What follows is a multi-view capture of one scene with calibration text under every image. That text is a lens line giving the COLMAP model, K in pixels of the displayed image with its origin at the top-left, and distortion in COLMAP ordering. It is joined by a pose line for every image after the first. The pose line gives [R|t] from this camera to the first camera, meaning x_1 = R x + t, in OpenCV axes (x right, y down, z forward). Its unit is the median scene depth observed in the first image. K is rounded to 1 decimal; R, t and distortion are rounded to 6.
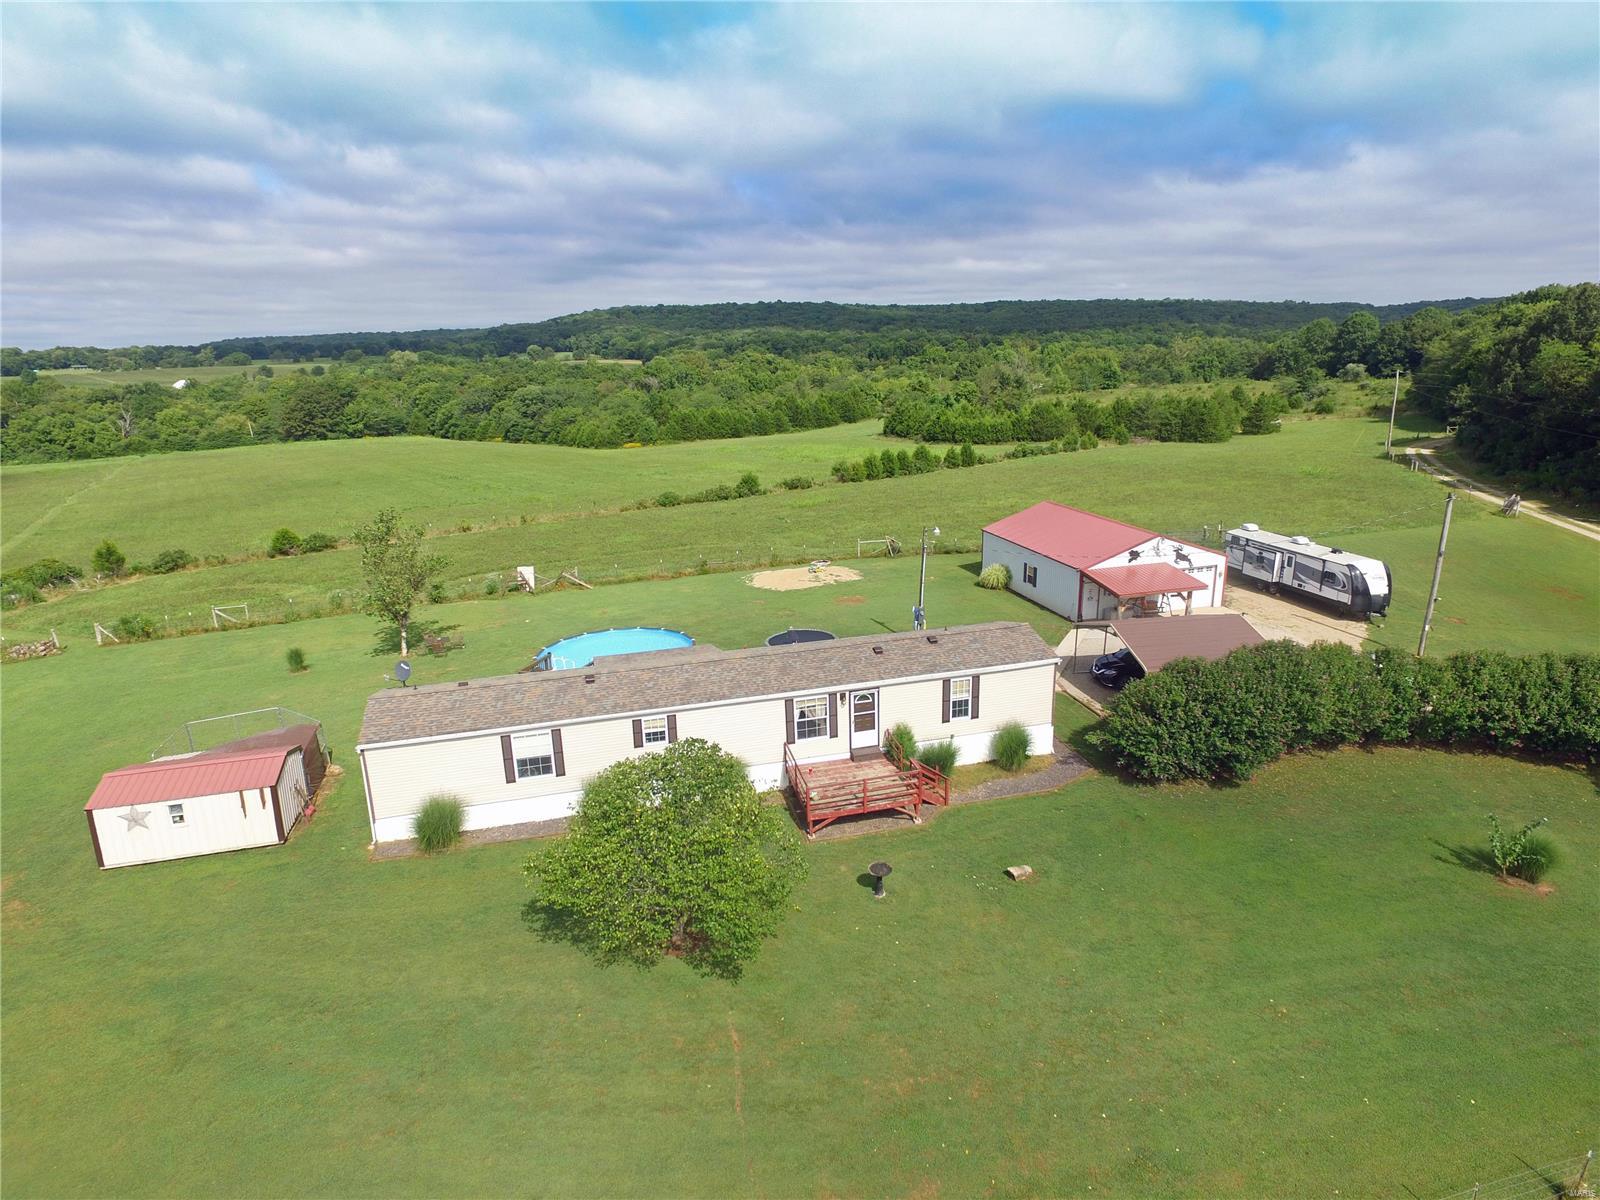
lens RADIAL K [[924.6, 0, 811.0], [0, 924.6, 615.6], [0, 0, 1]] dist [-0.011038, 0.014162]
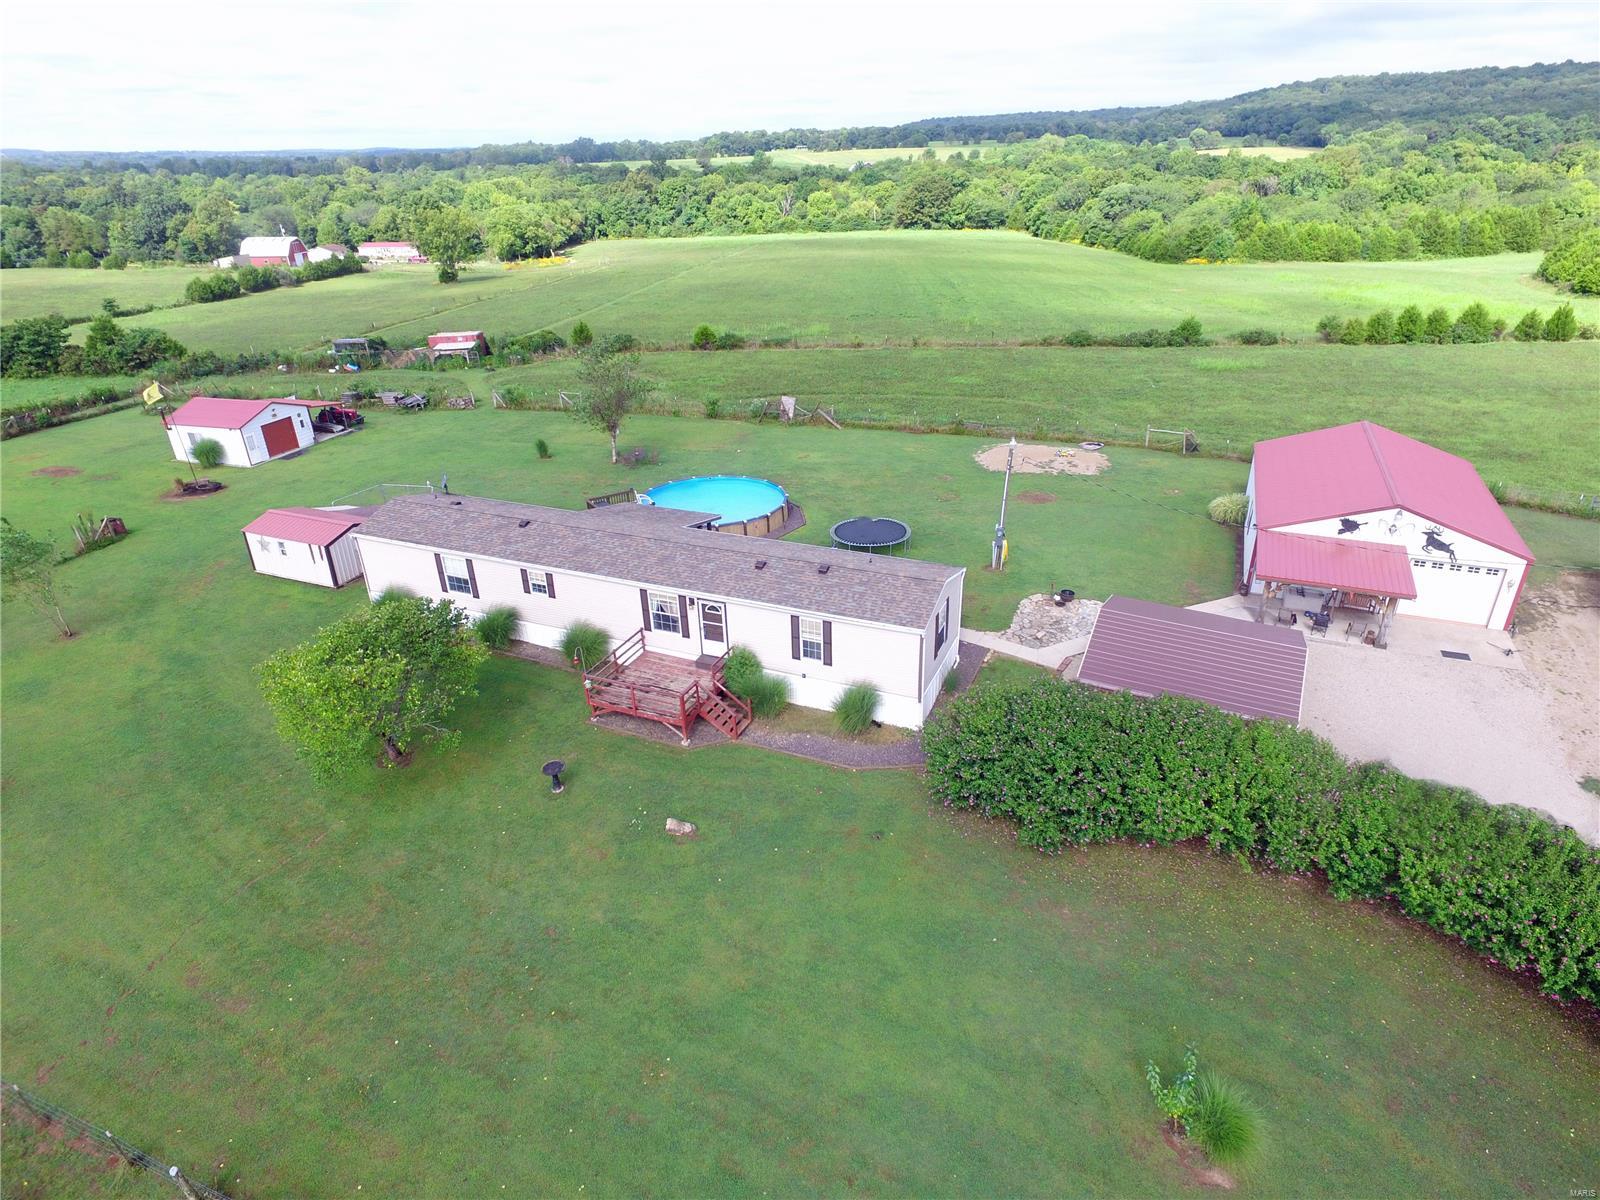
lens RADIAL K [[924.6, 0, 810.2], [0, 924.6, 604.9], [0, 0, 1]] dist [-0.011038, 0.014162]
pose [[0.788619, 0.285160, -0.544761, 0.421494], [-0.174430, 0.953314, 0.246508, -0.109254], [0.589622, -0.099379, 0.801542, 0.174584]]
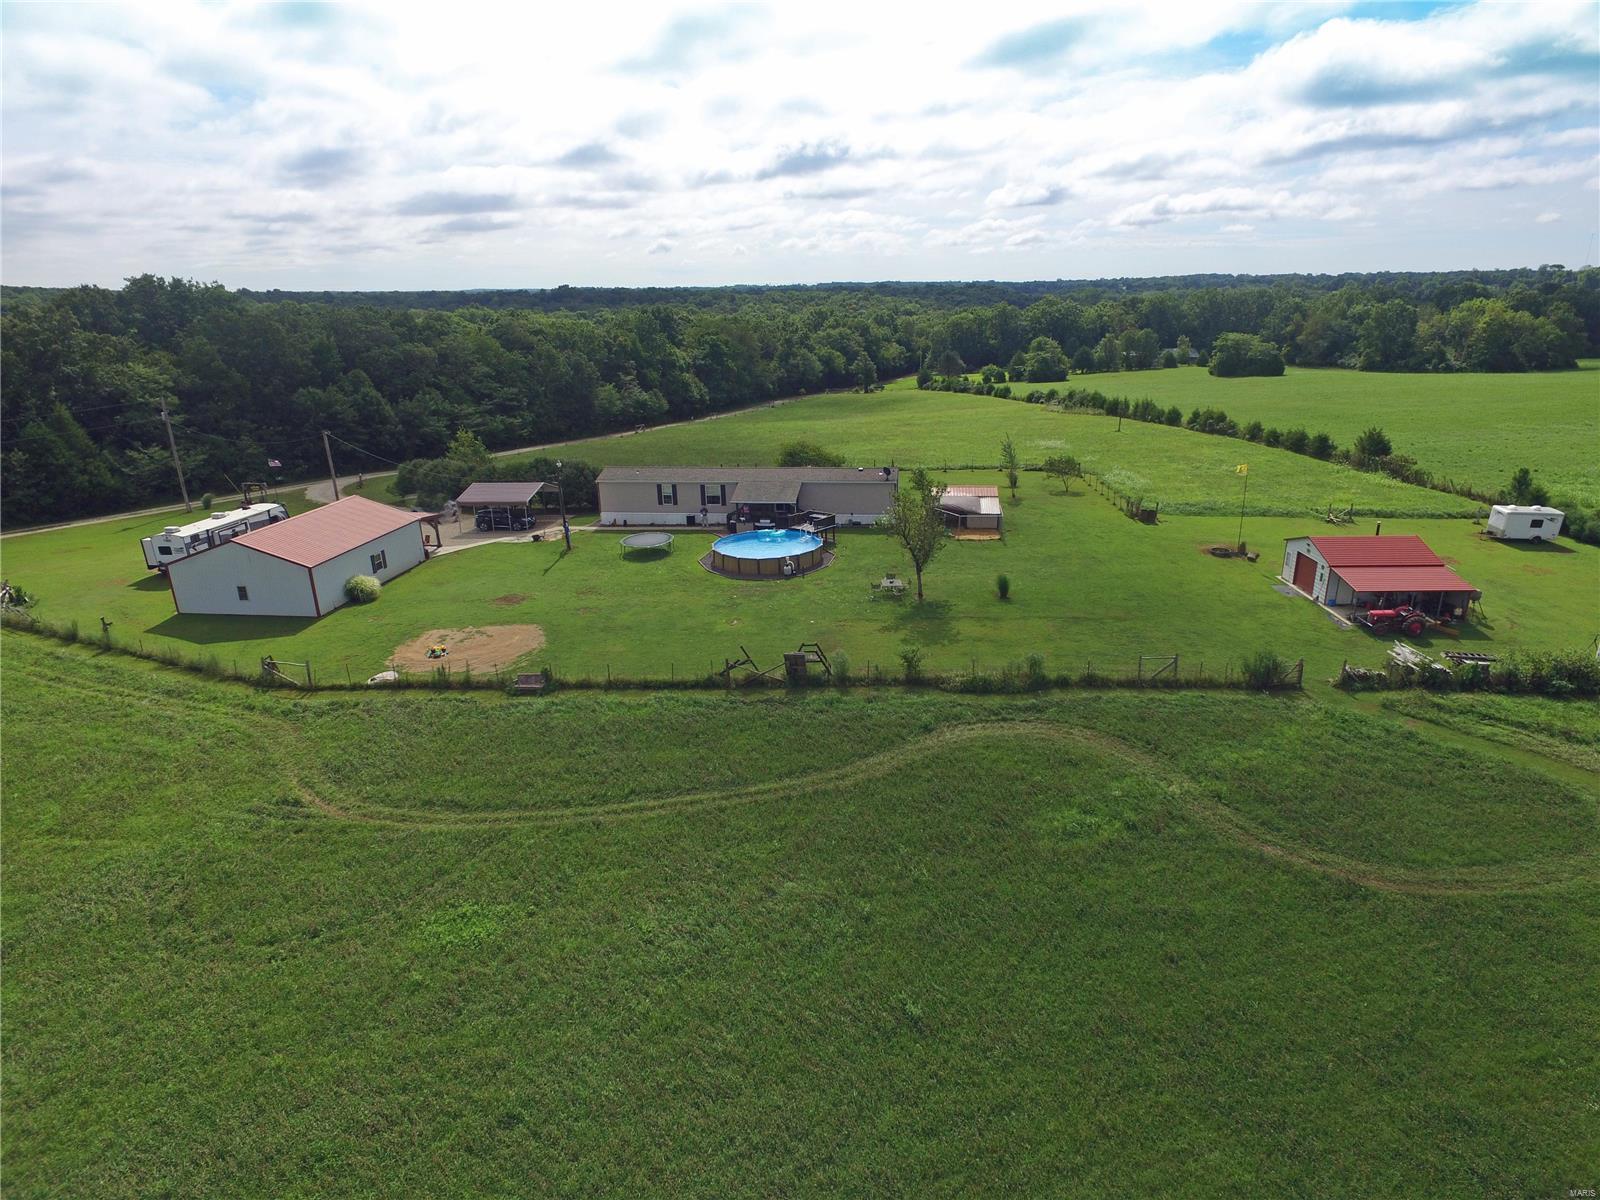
lens RADIAL K [[924.6, 0, 815.5], [0, 924.6, 611.9], [0, 0, 1]] dist [-0.011038, 0.014162]
pose [[-0.925765, -0.090312, 0.367155, -0.706056], [0.142100, 0.816761, 0.559203, -0.577399], [-0.350380, 0.569864, -0.743296, 1.814559]]
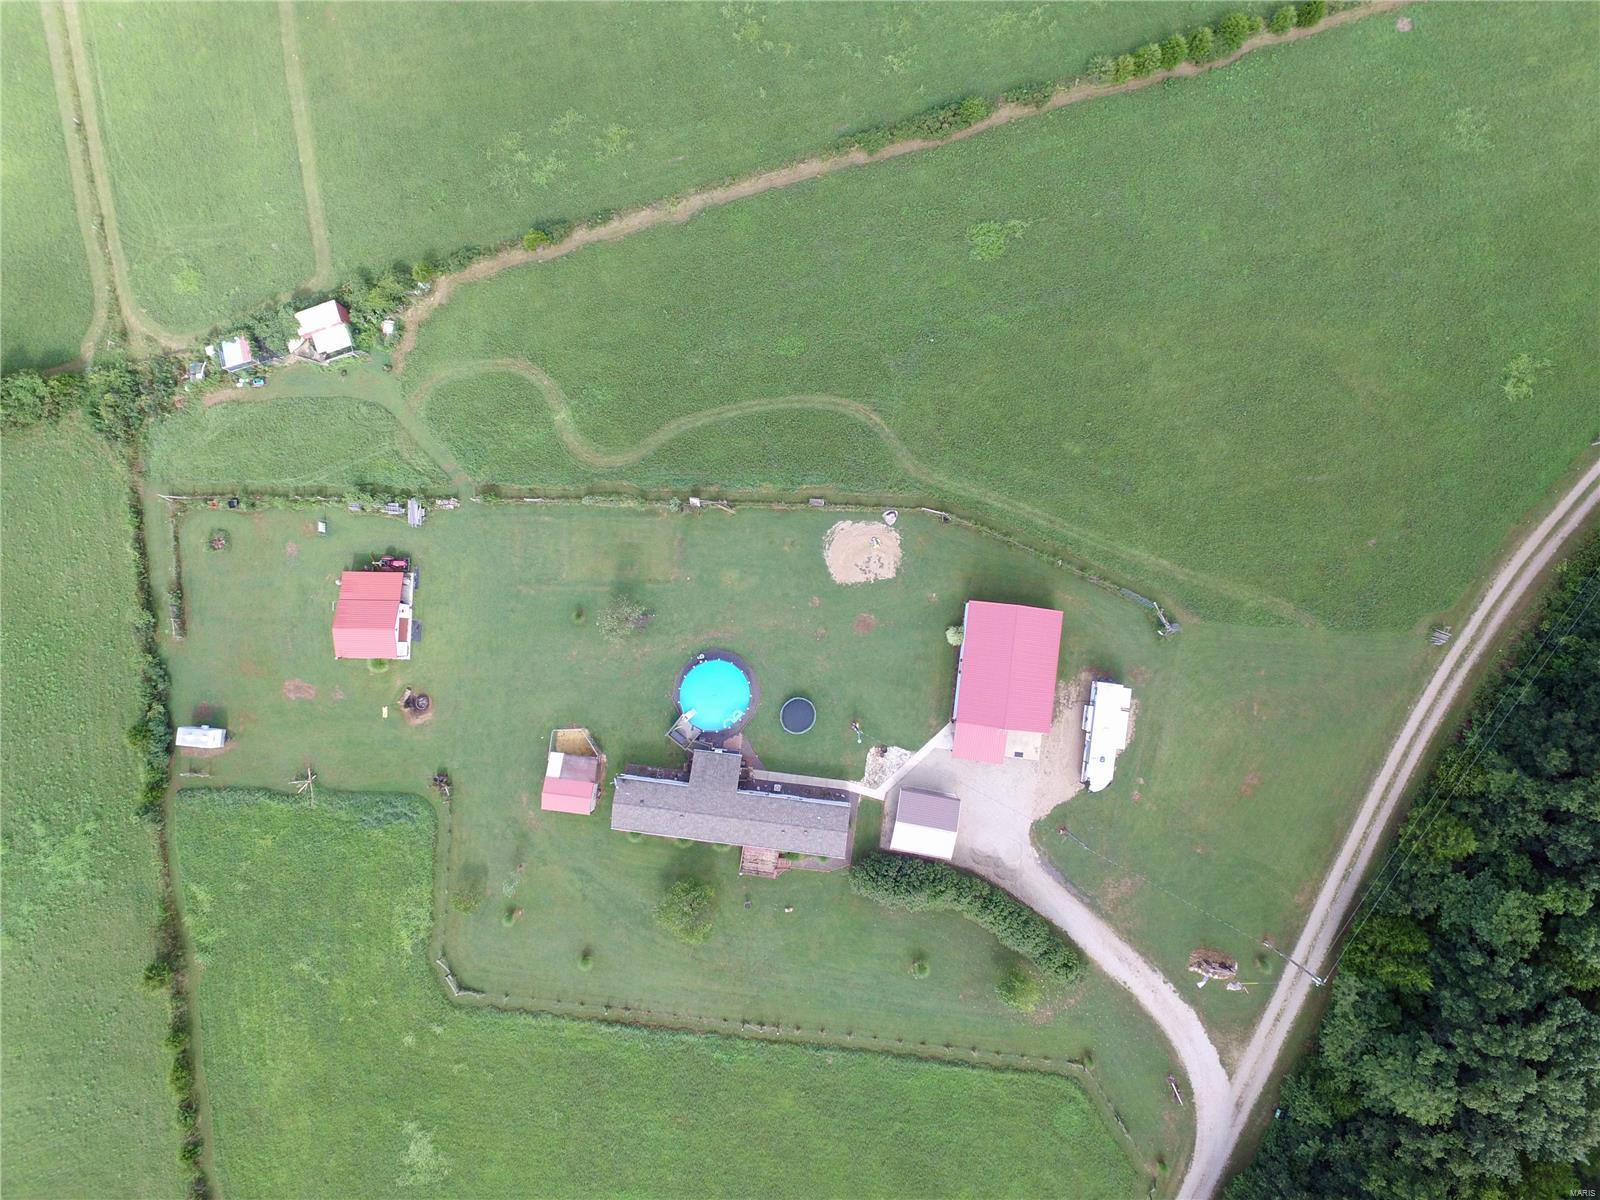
lens RADIAL K [[924.6, 0, 794.0], [0, 924.6, 602.6], [0, 0, 1]] dist [-0.011038, 0.014162]
pose [[0.926664, 0.374622, -0.030870, -0.045650], [-0.092329, 0.306454, 0.947397, -1.825450], [0.364376, -0.875068, 0.318569, 0.483612]]
